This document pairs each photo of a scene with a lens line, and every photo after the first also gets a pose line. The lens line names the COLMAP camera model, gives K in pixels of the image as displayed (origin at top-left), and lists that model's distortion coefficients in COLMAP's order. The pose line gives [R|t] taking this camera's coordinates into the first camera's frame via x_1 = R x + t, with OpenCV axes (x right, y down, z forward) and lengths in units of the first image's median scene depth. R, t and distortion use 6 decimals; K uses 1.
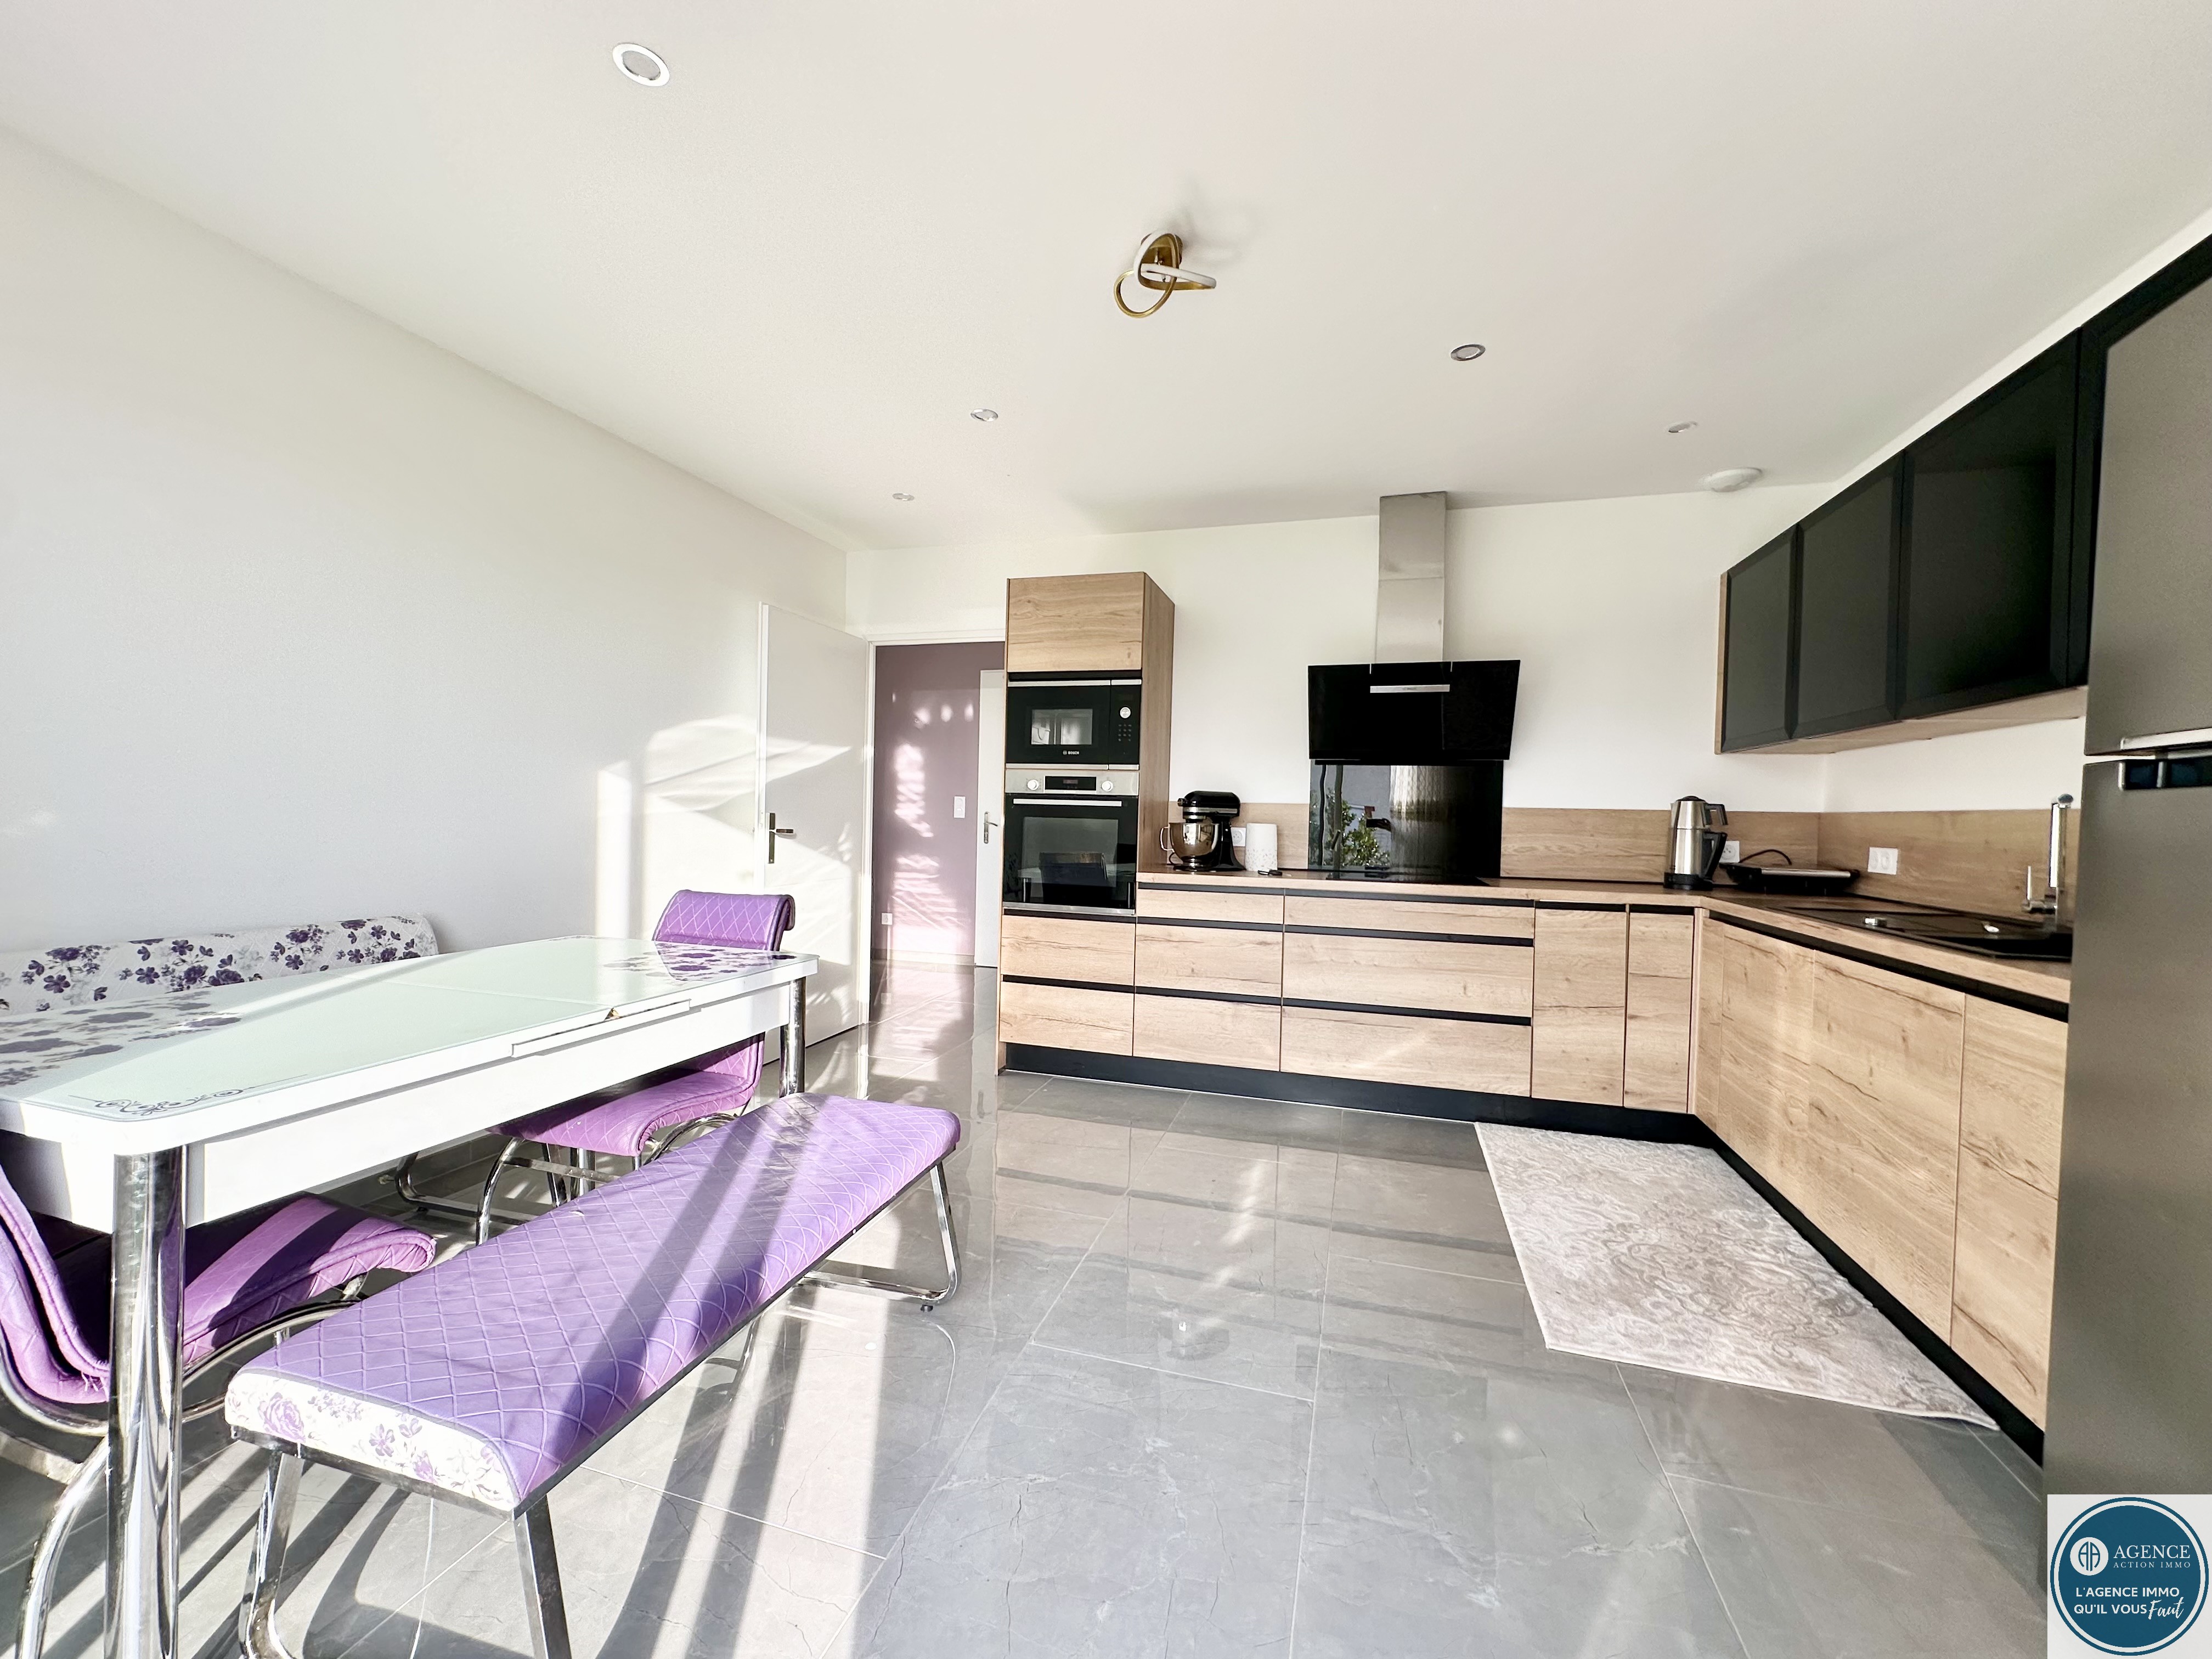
lens RADIAL K [[884.5, 0, 1100.4], [0, 884.5, 828.4], [0, 0, 1]] dist [-0.000590, 0.000223]
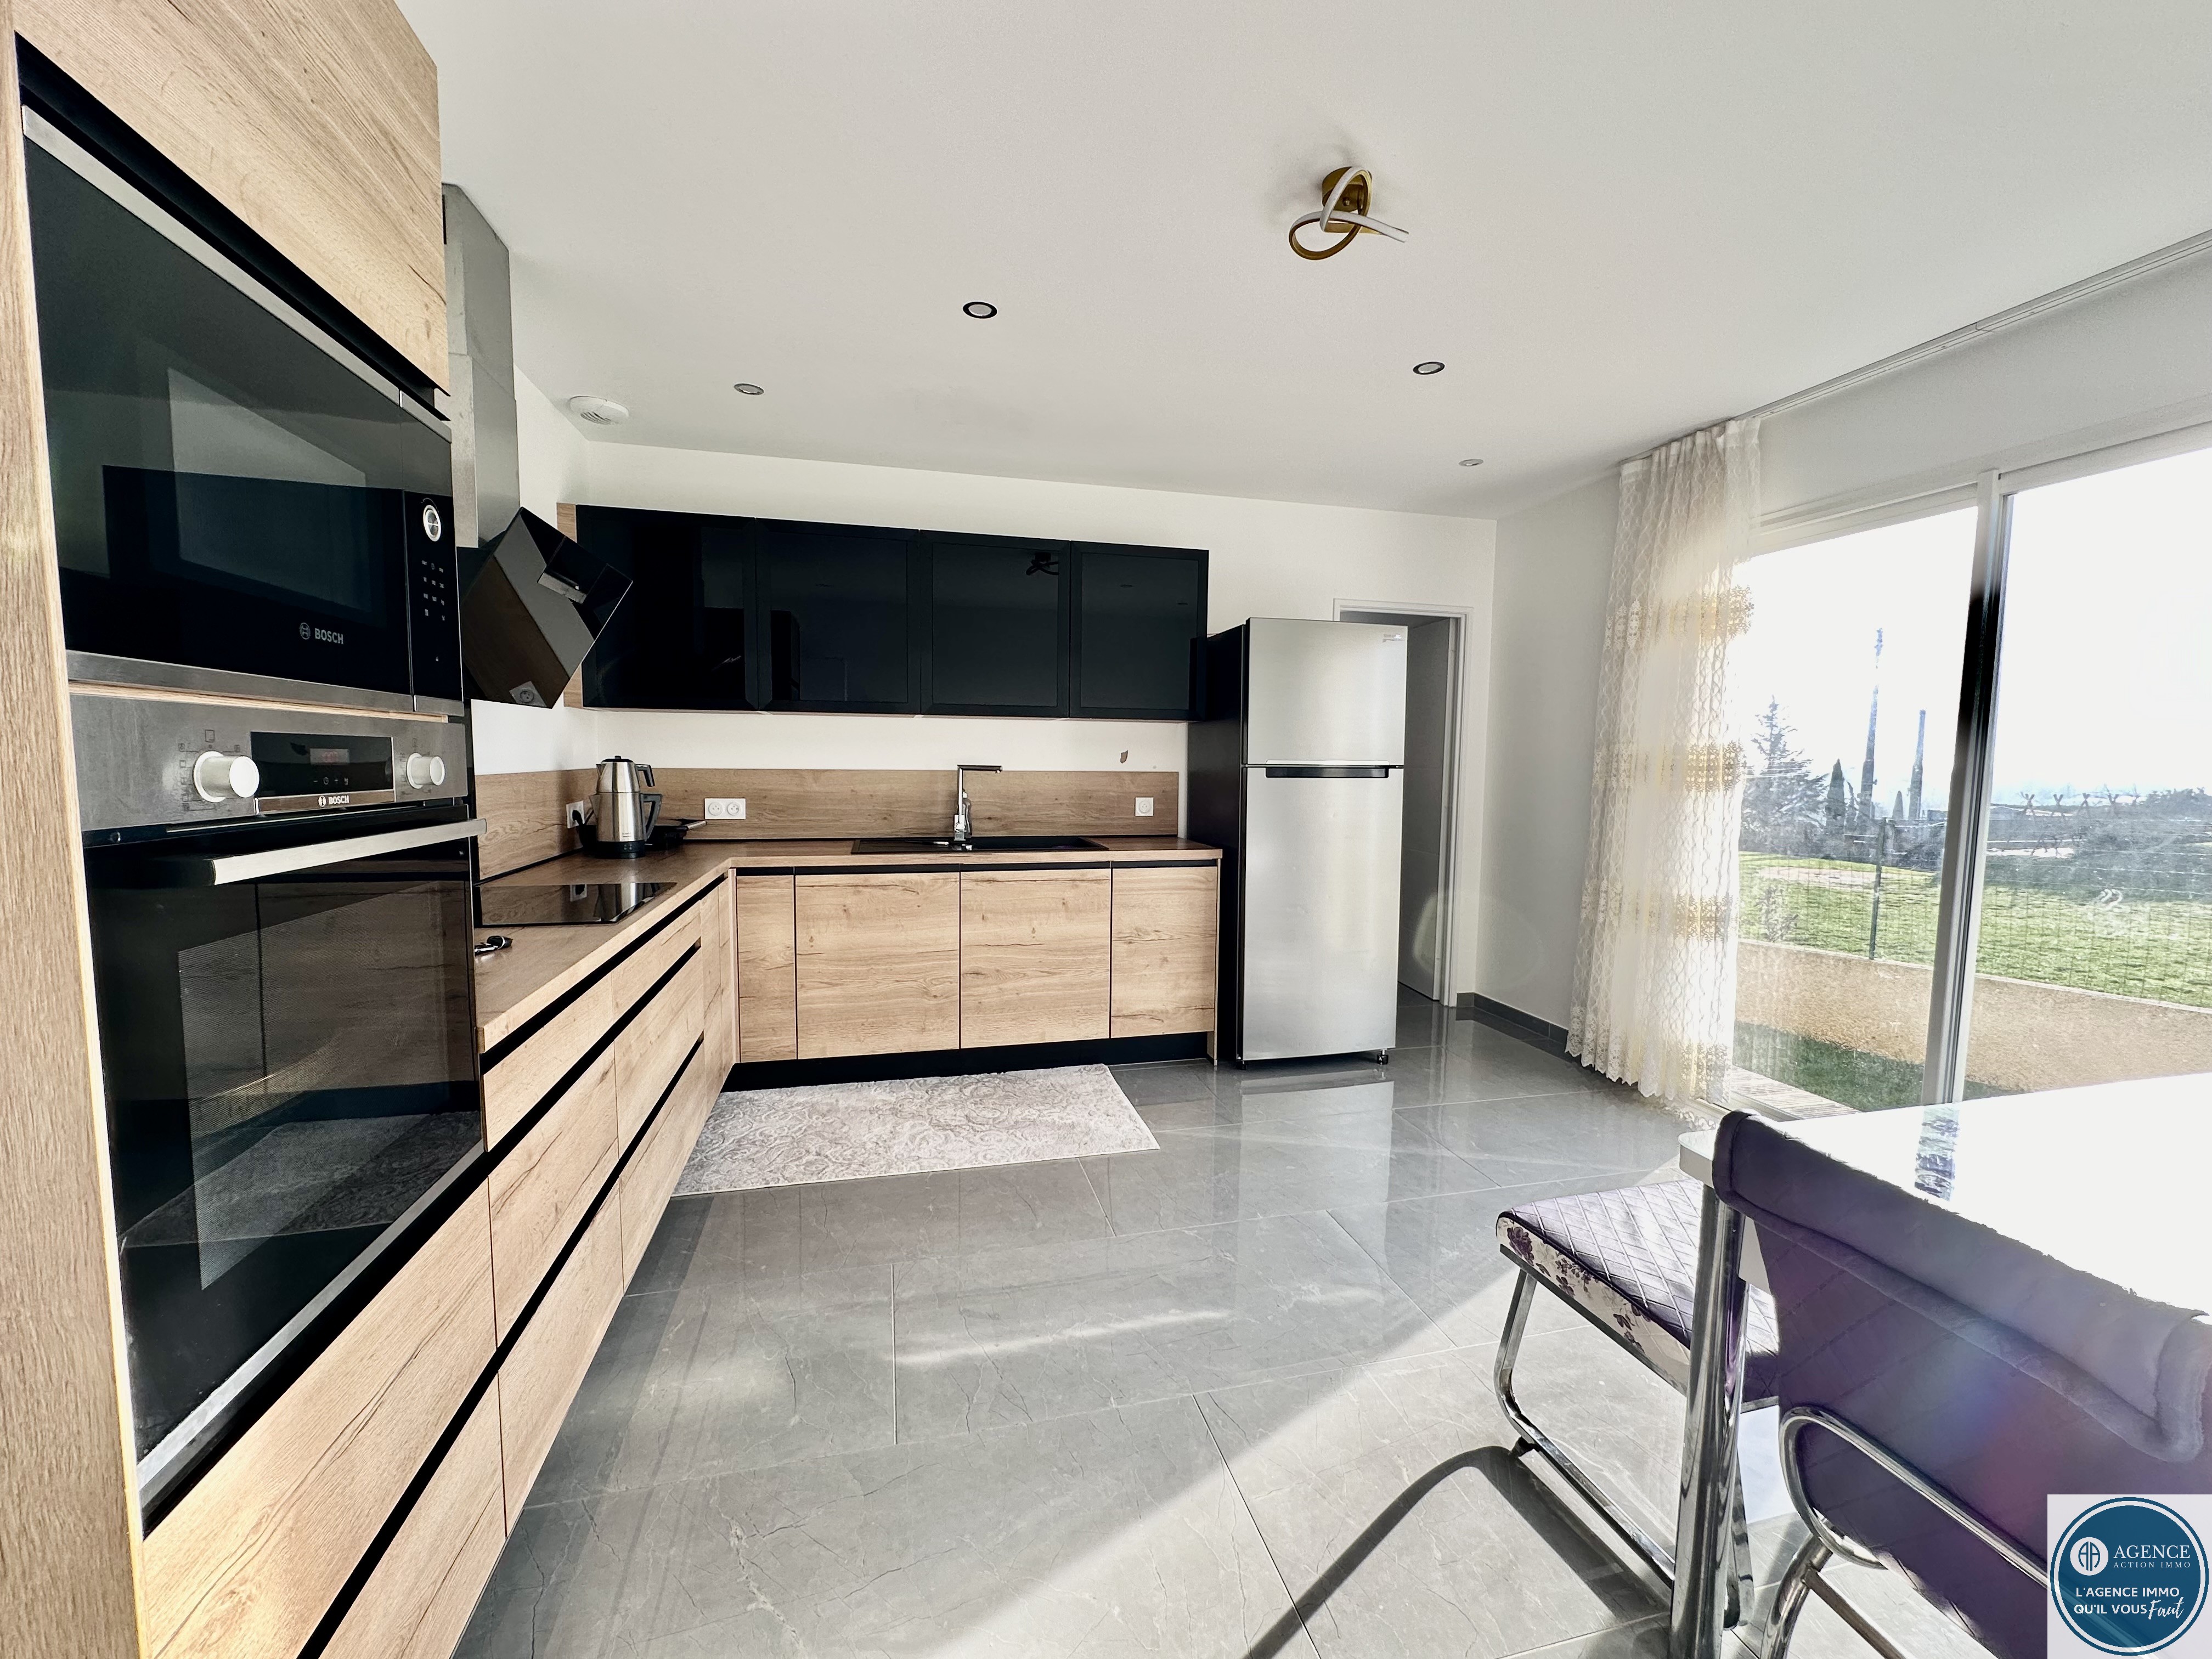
lens RADIAL K [[884.5, 0, 1100.4], [0, 884.5, 828.4], [0, 0, 1]] dist [-0.000590, 0.000223]
pose [[-0.510923, -0.099133, 0.853891, -0.401820], [-0.007891, 0.993827, 0.110657, -0.071134], [-0.859590, 0.049799, -0.508552, 1.090003]]
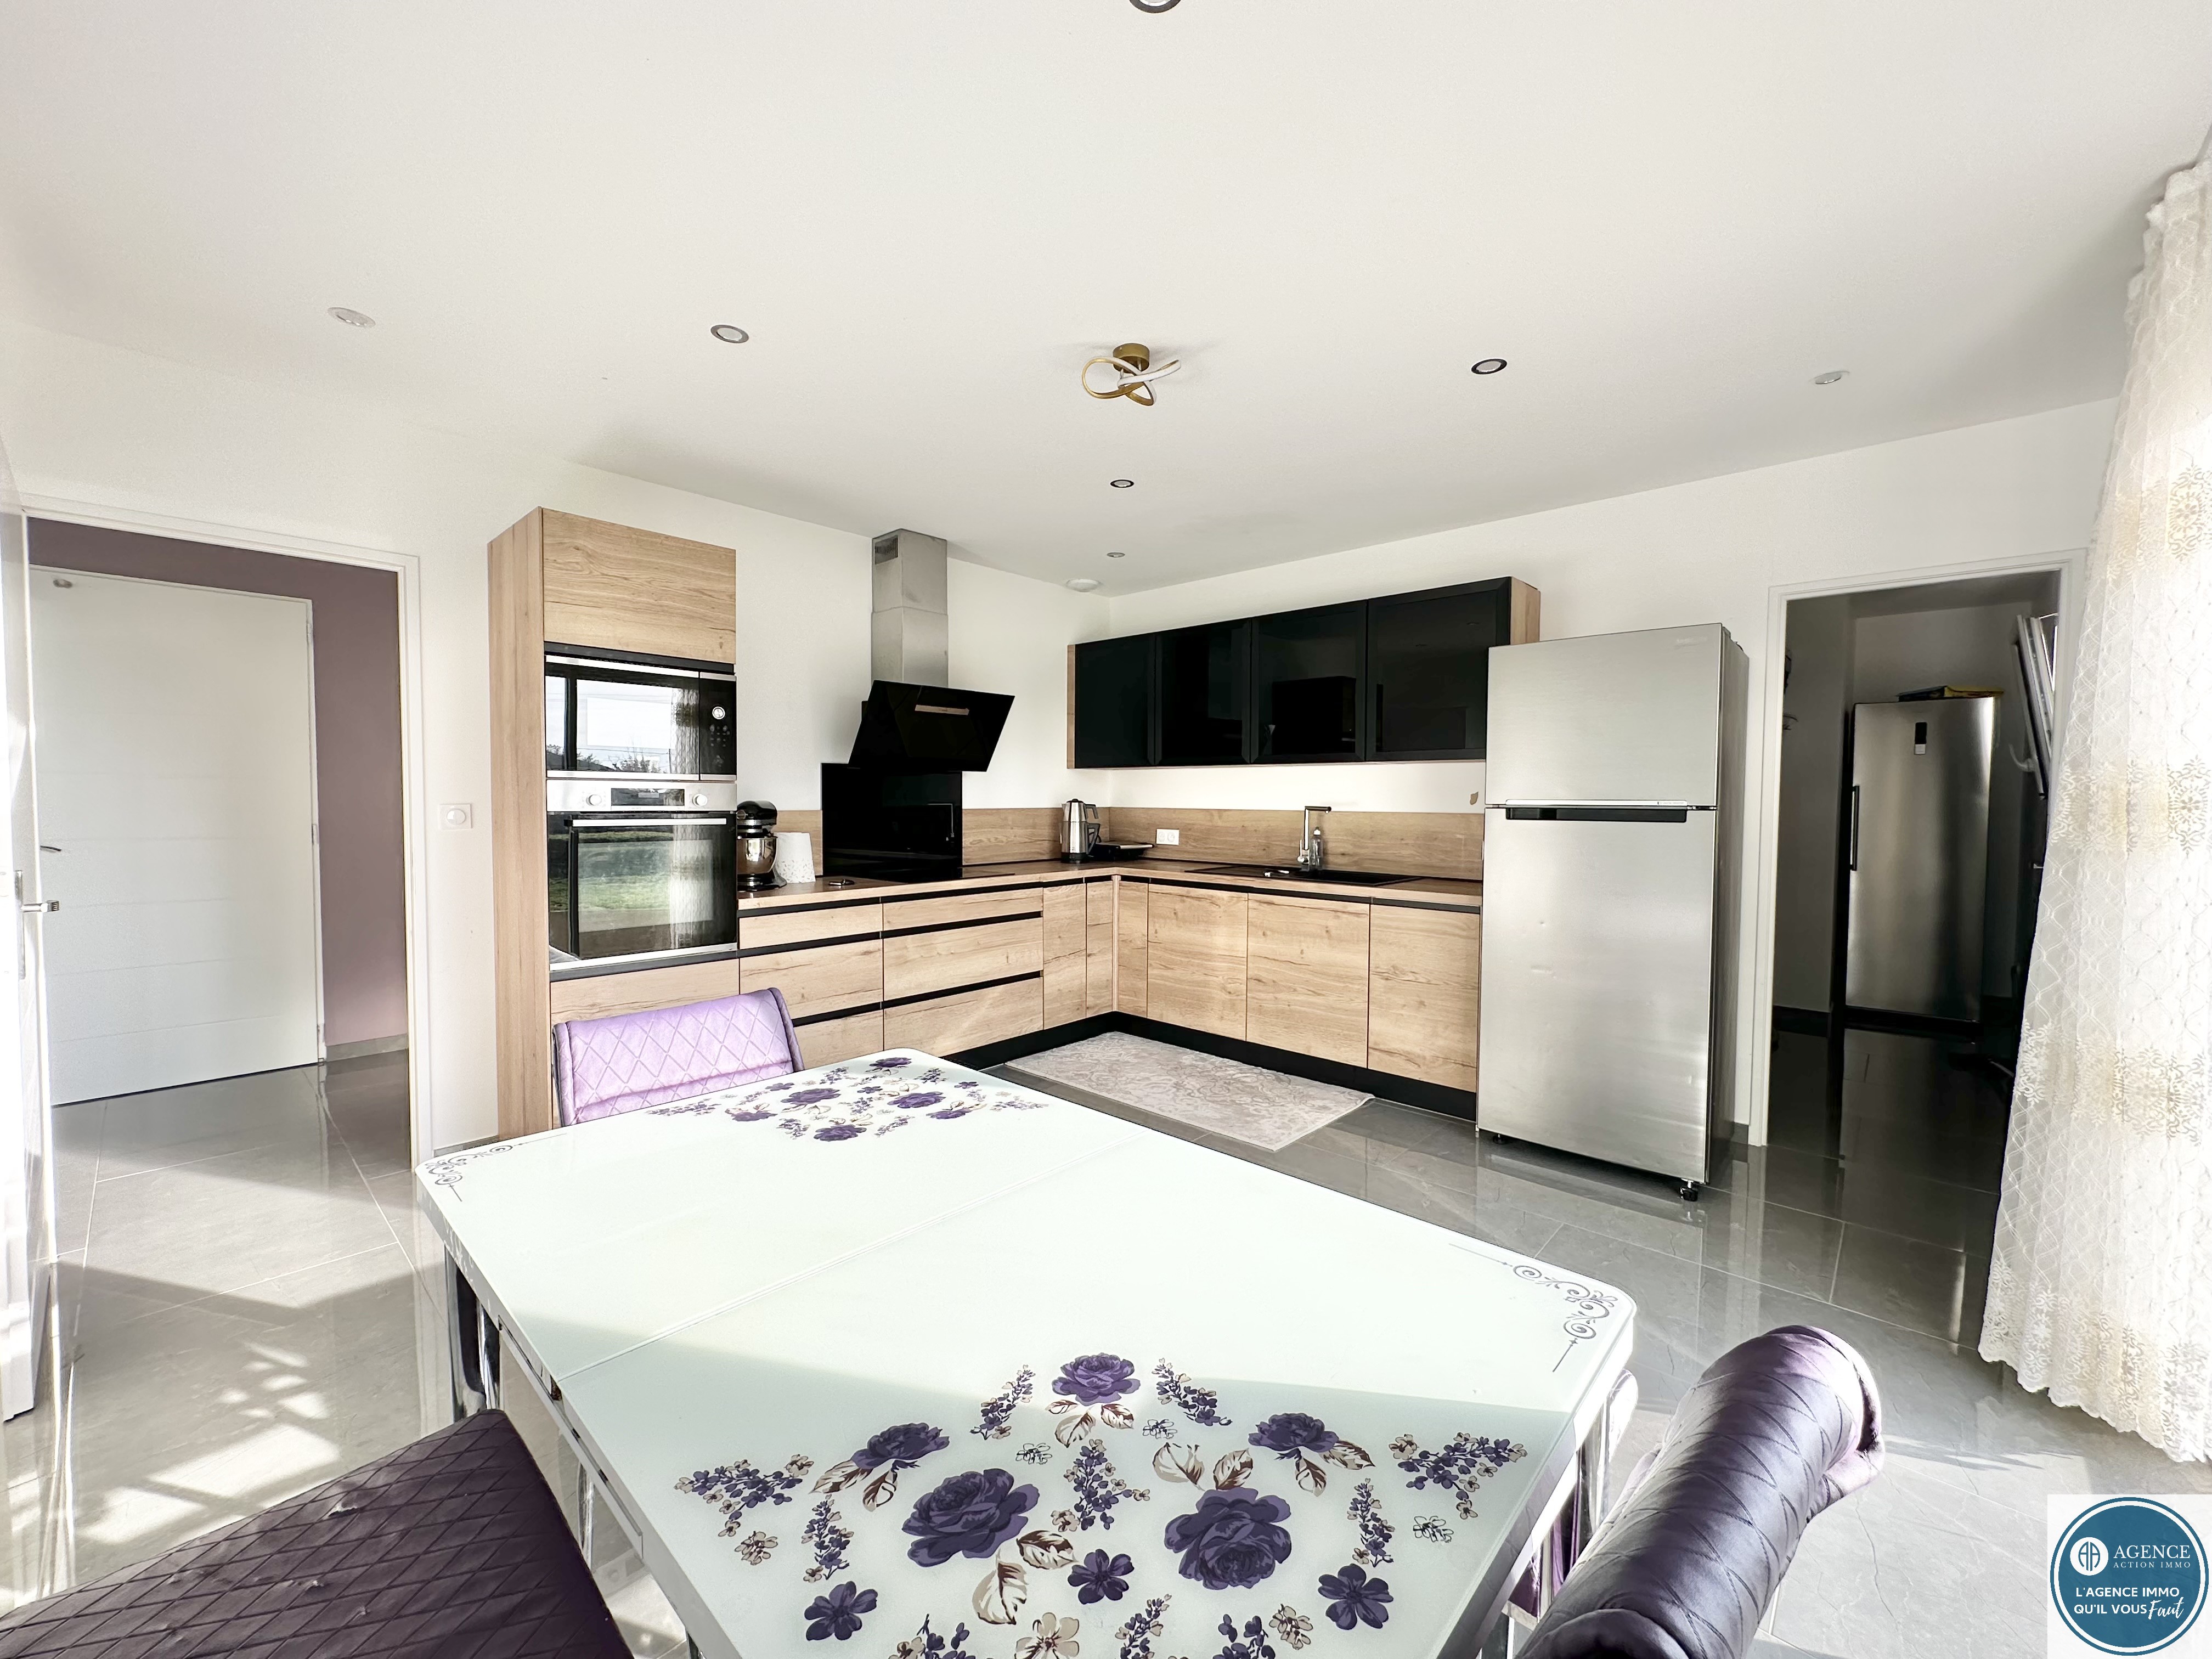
lens RADIAL K [[884.5, 0, 1100.4], [0, 884.5, 828.4], [0, 0, 1]] dist [-0.000590, 0.000223]
pose [[0.436708, -0.054103, 0.897975, -0.652560], [0.020418, 0.998529, 0.050232, -0.063226], [-0.899372, -0.003602, 0.437170, 0.342315]]
